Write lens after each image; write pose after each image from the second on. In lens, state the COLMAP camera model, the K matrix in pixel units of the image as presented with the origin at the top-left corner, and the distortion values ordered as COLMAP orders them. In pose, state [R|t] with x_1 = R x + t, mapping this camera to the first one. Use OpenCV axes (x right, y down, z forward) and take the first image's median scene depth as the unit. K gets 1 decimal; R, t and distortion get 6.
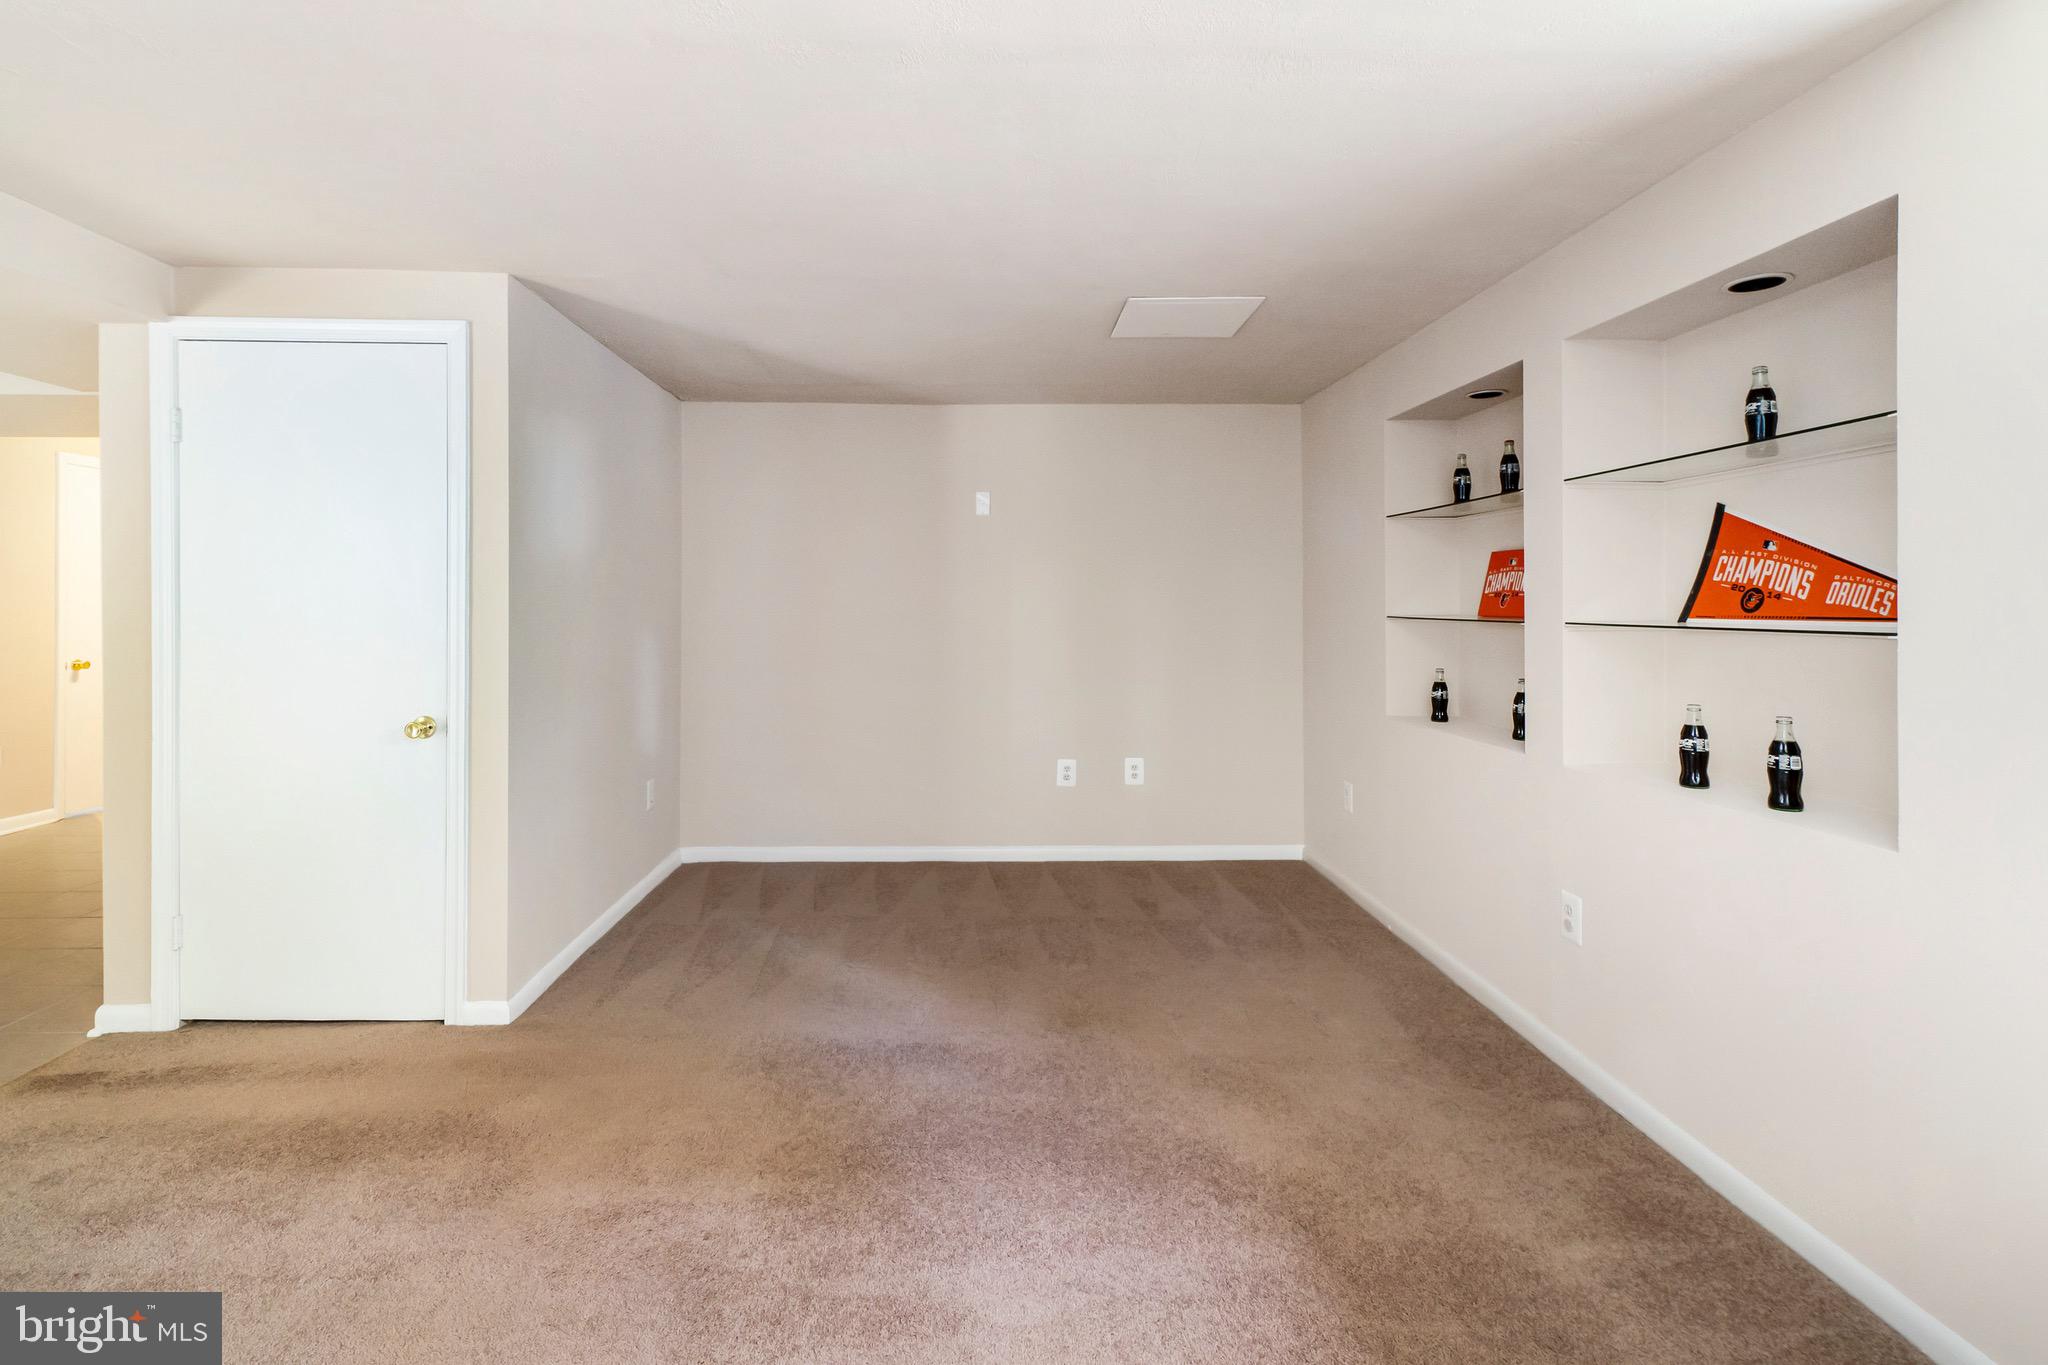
lens RADIAL K [[941.5, 0, 981.9], [0, 941.5, 596.9], [0, 0, 1]] dist [0.001379, 0.000190]
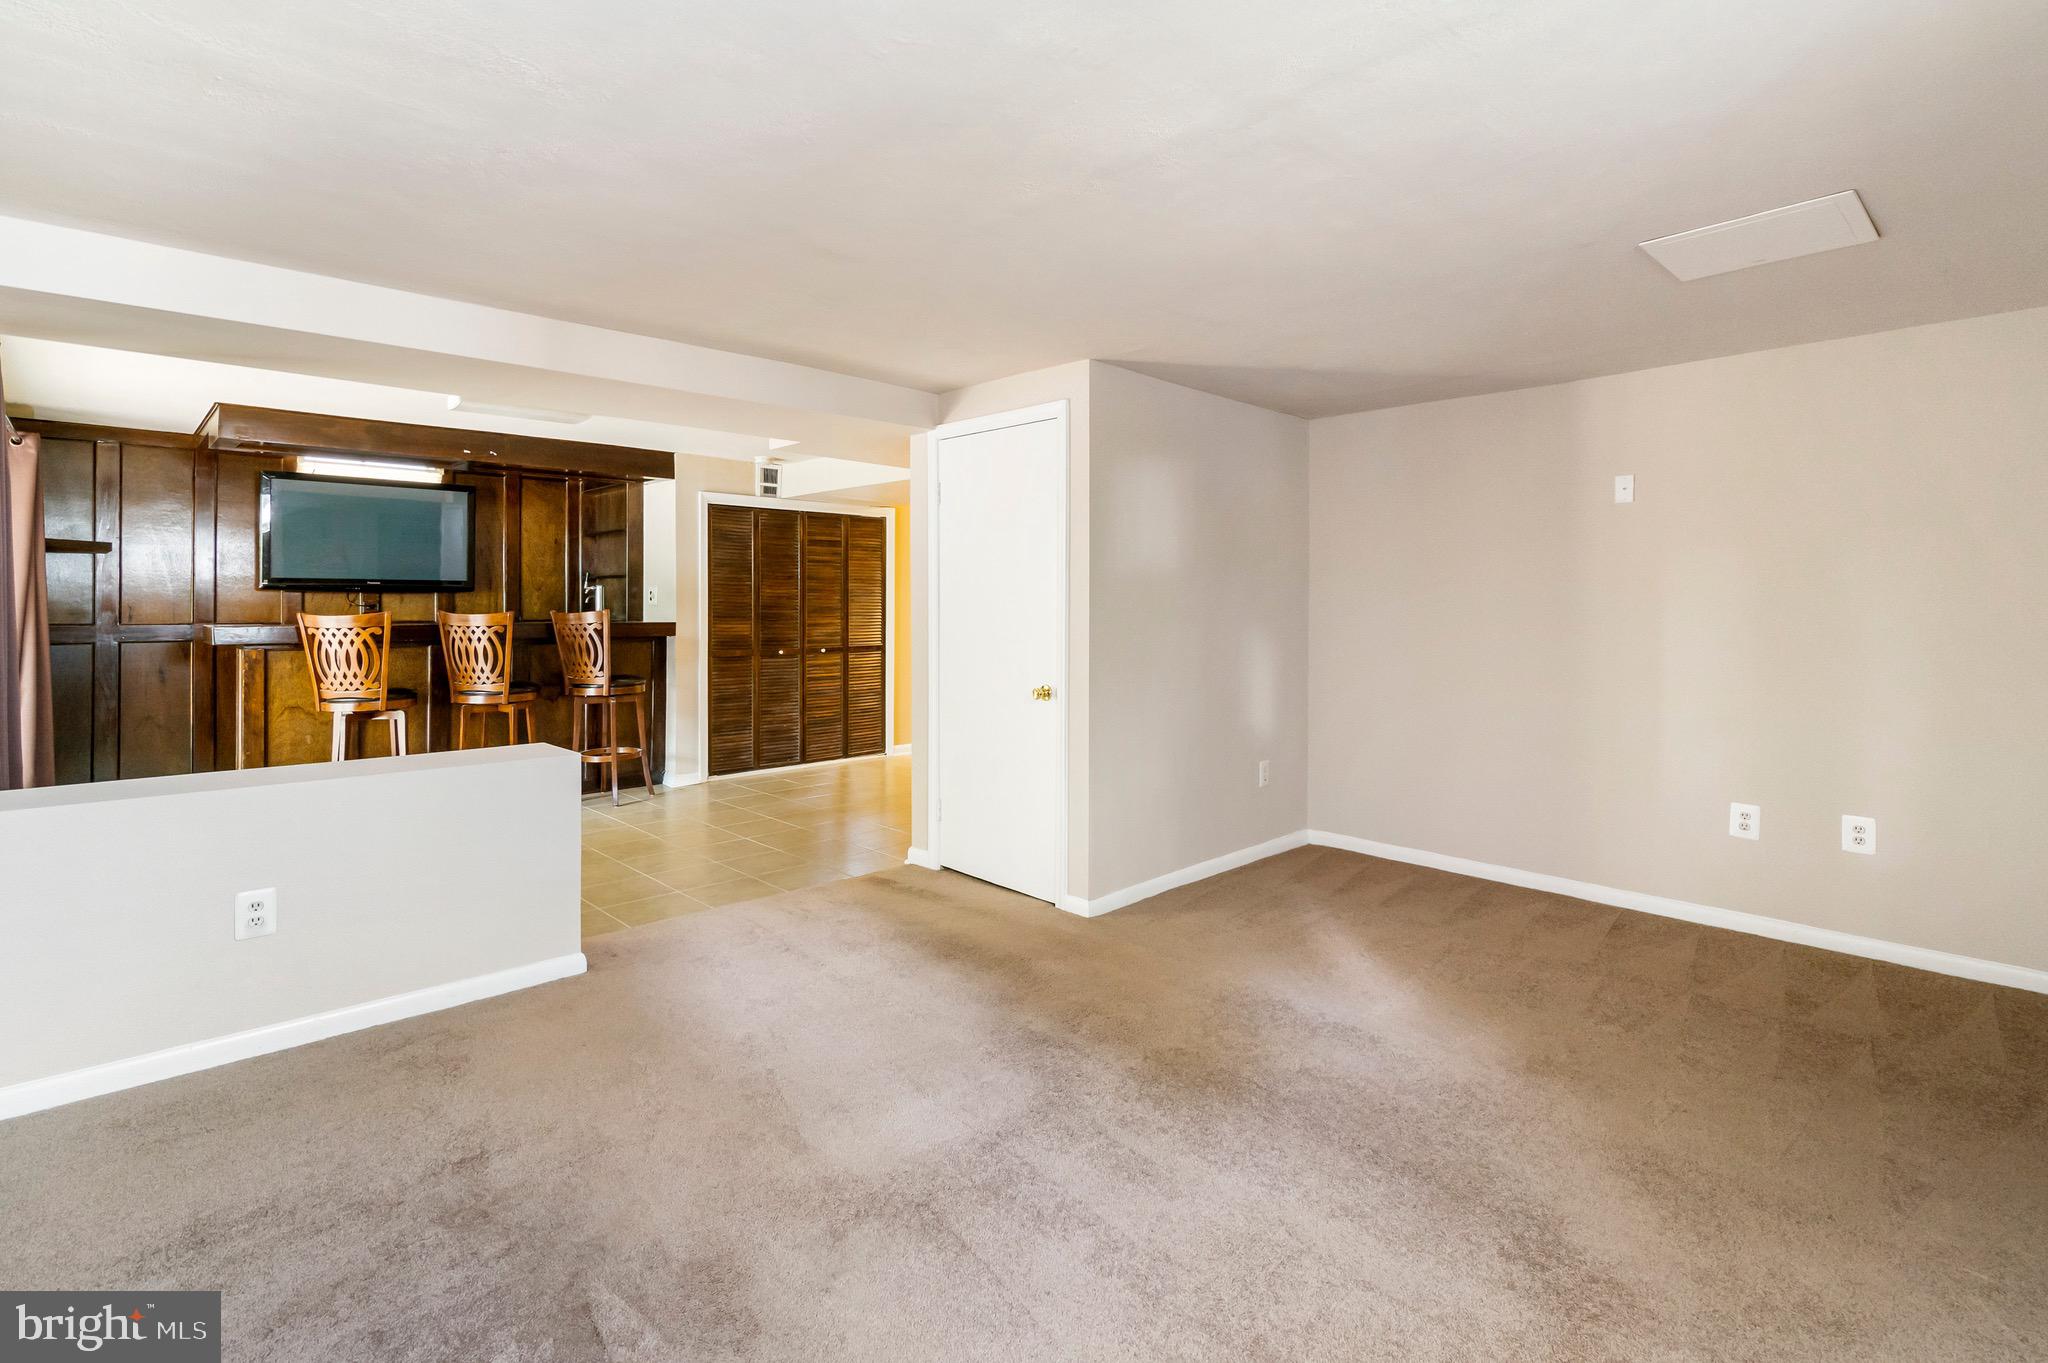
lens RADIAL K [[964.1, 0, 1026.0], [0, 964.1, 598.9], [0, 0, 1]] dist [0.010827, 0.000064]
pose [[0.671763, -0.002741, -0.740761, 0.479161], [0.002410, 0.999996, -0.001515, 0.000561], [0.740762, -0.000767, 0.671767, 0.010899]]
